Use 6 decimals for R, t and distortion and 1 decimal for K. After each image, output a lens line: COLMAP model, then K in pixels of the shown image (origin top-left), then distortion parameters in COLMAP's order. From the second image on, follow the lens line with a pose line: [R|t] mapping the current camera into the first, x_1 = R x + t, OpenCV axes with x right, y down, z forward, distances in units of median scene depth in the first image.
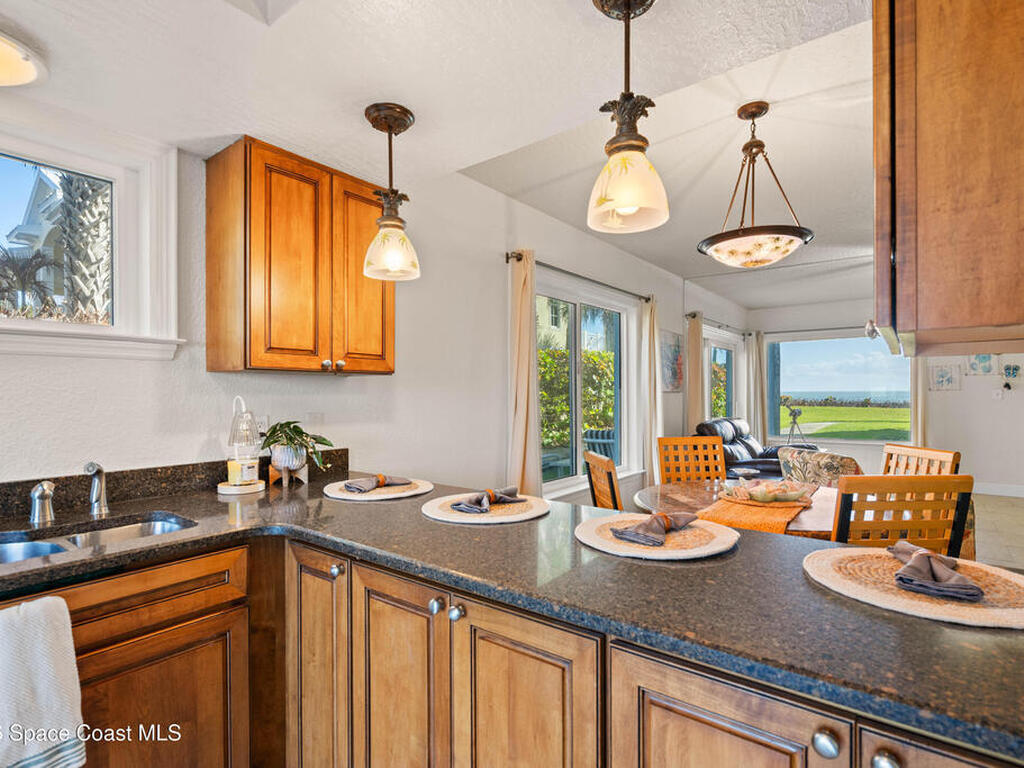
lens RADIAL K [[519.7, 0, 516.0], [0, 519.7, 398.5], [0, 0, 1]] dist [-0.005384, 0.004474]
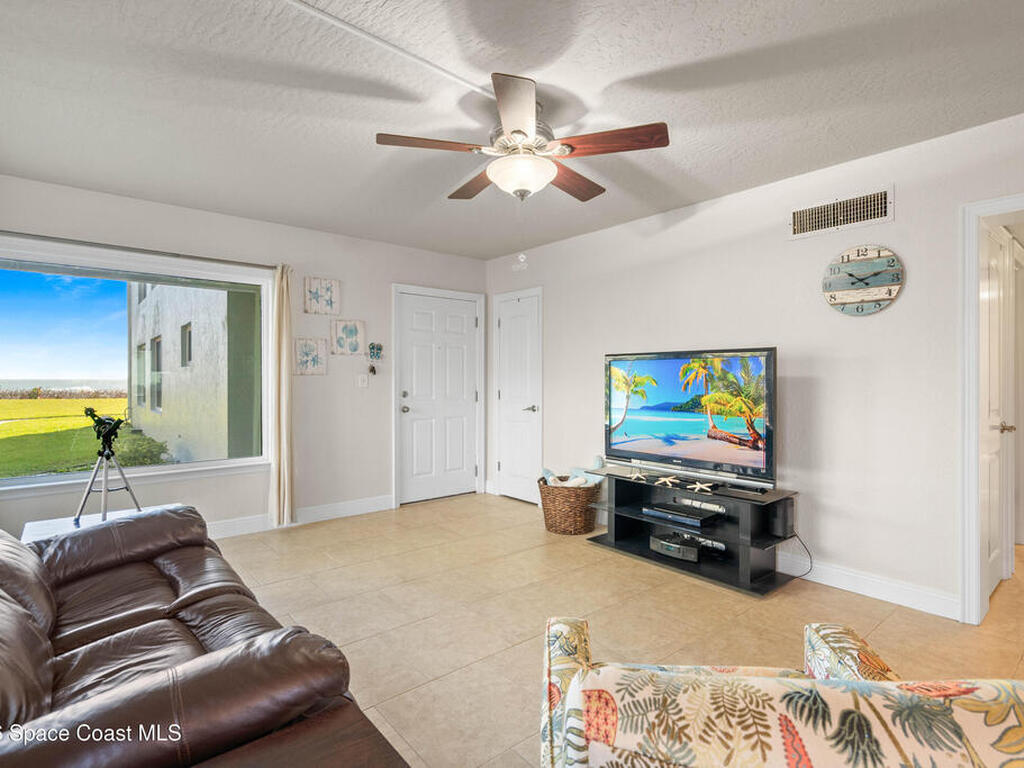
lens RADIAL K [[519.7, 0, 510.8], [0, 519.7, 382.4], [0, 0, 1]] dist [-0.005384, 0.004474]
pose [[0.204498, -0.000824, 0.978867, 0.787678], [0.009525, 0.999954, -0.001148, -0.009508], [-0.978821, 0.009559, 0.204497, 2.178867]]
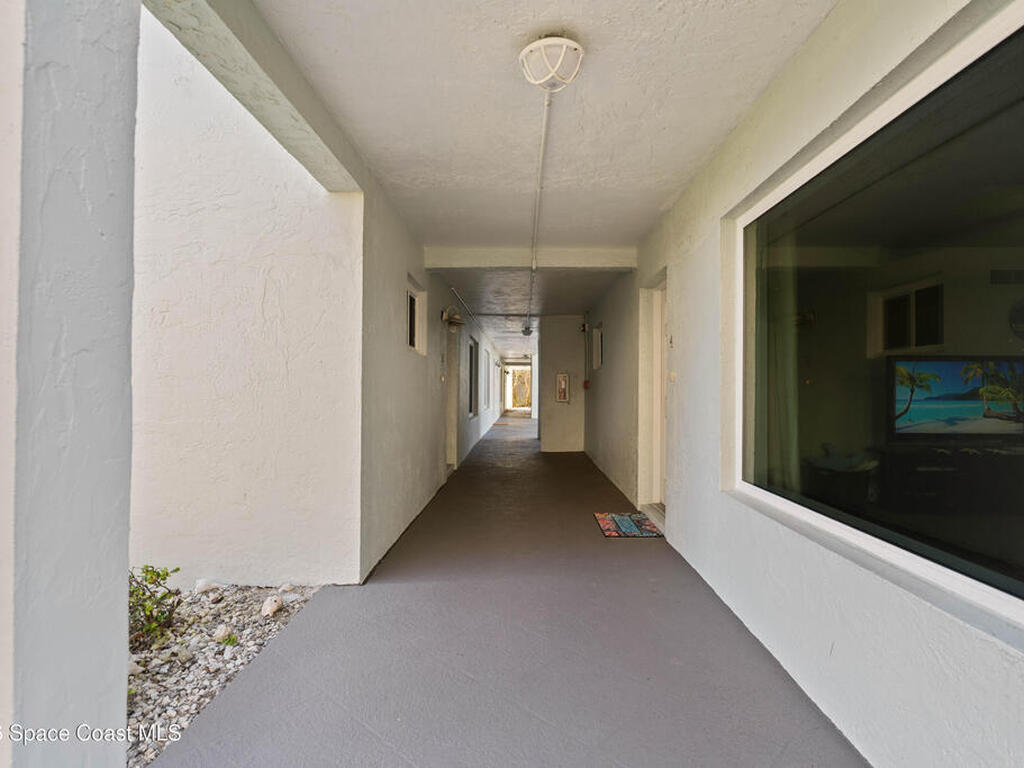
lens RADIAL K [[519.7, 0, 513.5], [0, 519.7, 383.3], [0, 0, 1]] dist [-0.005384, 0.004474]
pose [[-0.597856, 0.006706, 0.801575, 2.756254], [0.006197, 0.999974, -0.003744, 0.027406], [-0.801579, 0.002728, -0.597882, 7.144247]]
